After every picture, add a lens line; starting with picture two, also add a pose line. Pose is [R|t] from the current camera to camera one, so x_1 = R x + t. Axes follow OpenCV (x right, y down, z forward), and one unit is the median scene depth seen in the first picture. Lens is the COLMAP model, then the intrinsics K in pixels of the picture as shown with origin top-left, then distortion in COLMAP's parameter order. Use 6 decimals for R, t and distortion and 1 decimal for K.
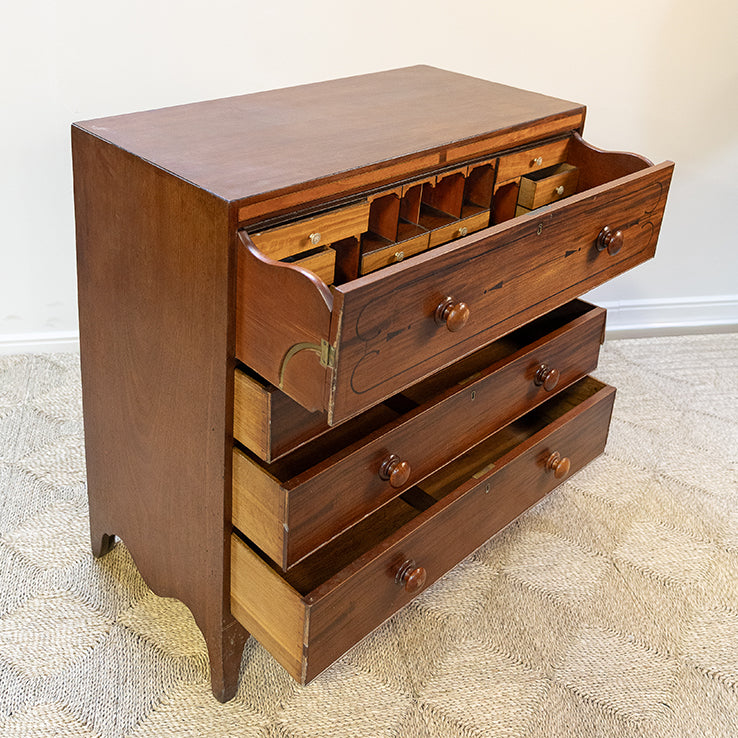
lens RADIAL K [[874.0, 0, 343.5], [0, 874.0, 169.3], [0, 0, 1]] dist [0.018897, -0.015669]
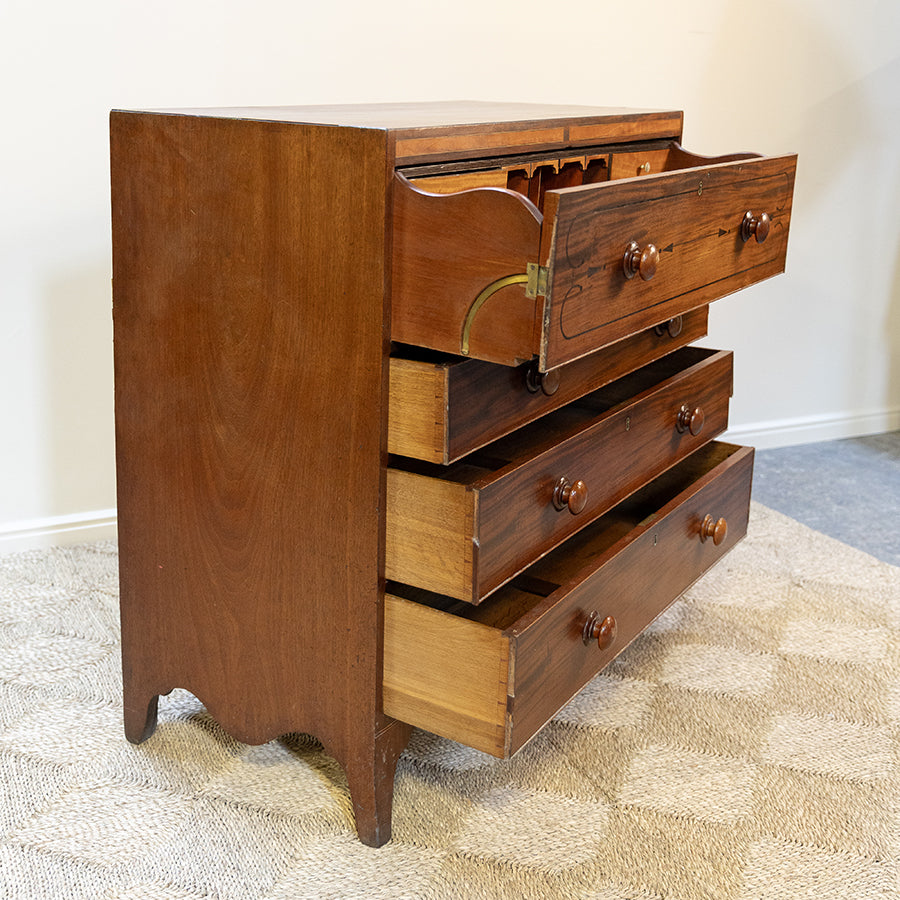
lens RADIAL K [[1242.5, 0, 446.9], [0, 1242.5, 302.9], [0, 0, 1]] dist [0.003690, 0.004617]
pose [[0.968495, -0.075664, 0.237261, -0.293590], [0.105986, 0.987370, -0.117756, 0.275219], [-0.225354, 0.139192, 0.964283, -0.104137]]
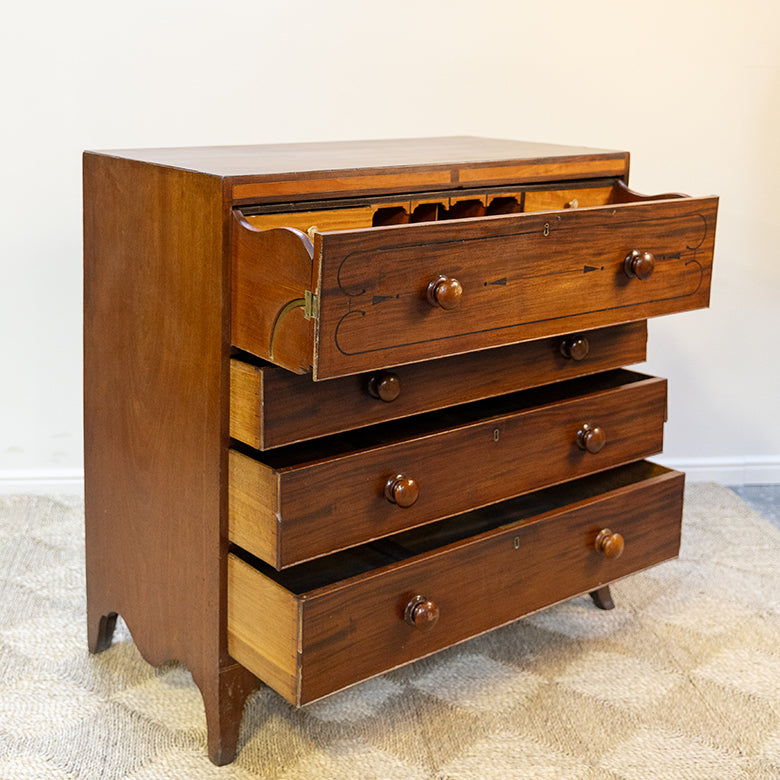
lens RADIAL K [[1204.9, 0, 340.8], [0, 1204.9, 220.4], [0, 0, 1]] dist [0.009256, -0.009799]
pose [[0.994442, -0.020194, -0.103332, 0.125221], [-0.000430, 0.980647, -0.195785, 0.295456], [0.105286, 0.194742, 0.975187, -0.304819]]
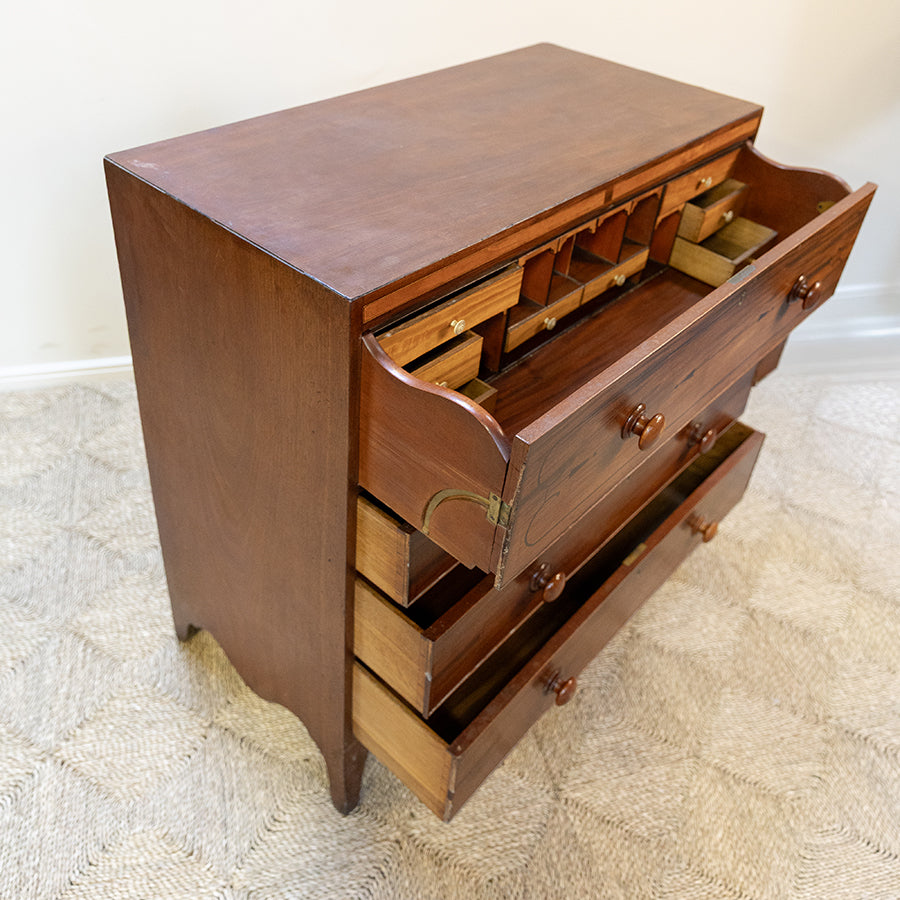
lens RADIAL K [[874.3, 0, 452.7], [0, 874.3, 324.3], [0, 0, 1]] dist [0.009788, -0.006841]
pose [[0.996946, -0.025159, 0.073936, -0.080773], [0.006412, 0.969864, 0.243563, -0.091214], [-0.077836, -0.242345, 0.967063, 0.246877]]
